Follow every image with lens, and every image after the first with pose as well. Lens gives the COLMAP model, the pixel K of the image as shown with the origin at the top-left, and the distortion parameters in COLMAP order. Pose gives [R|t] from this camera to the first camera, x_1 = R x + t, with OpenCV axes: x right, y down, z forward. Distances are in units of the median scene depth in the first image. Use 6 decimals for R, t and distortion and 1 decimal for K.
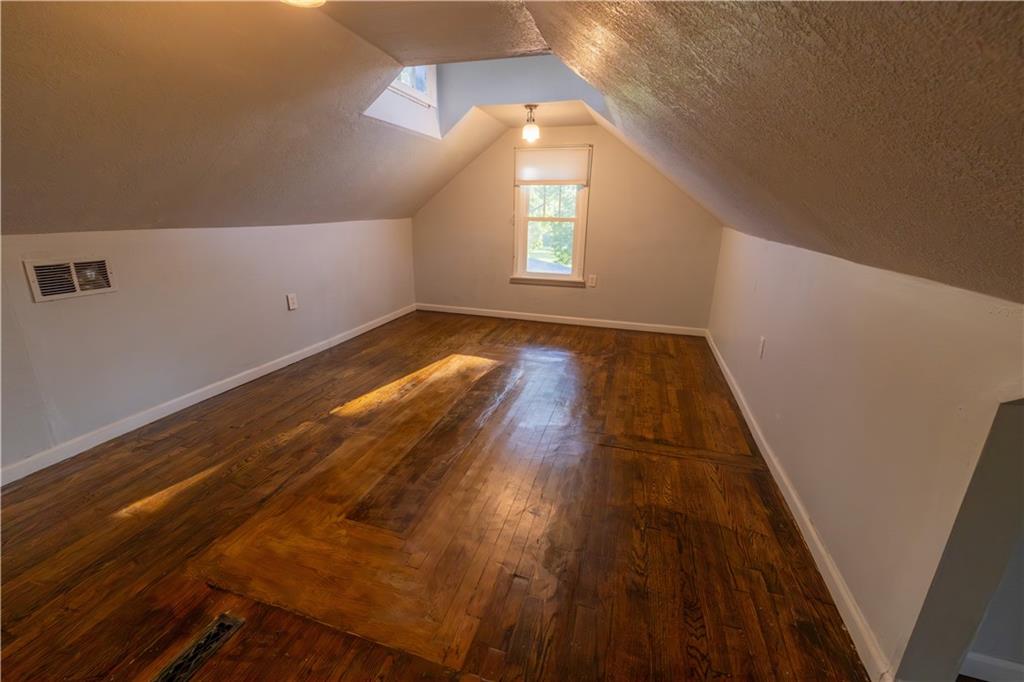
lens RADIAL K [[431.0, 0, 510.2], [0, 431.0, 338.8], [0, 0, 1]] dist [0.000699, -0.000574]
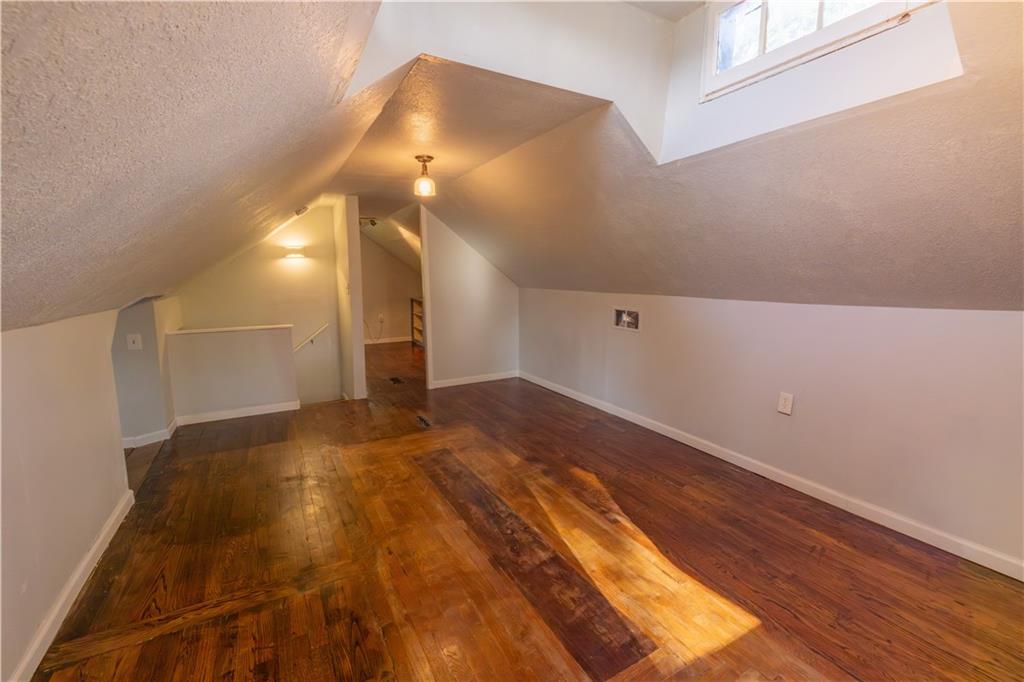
lens RADIAL K [[431.0, 0, 513.9], [0, 431.0, 340.2], [0, 0, 1]] dist [0.000699, -0.000574]
pose [[-0.690374, 0.093136, -0.717433, 0.525807], [-0.217840, 0.918892, 0.328913, -0.510468], [0.689877, 0.383358, -0.614090, 1.695766]]
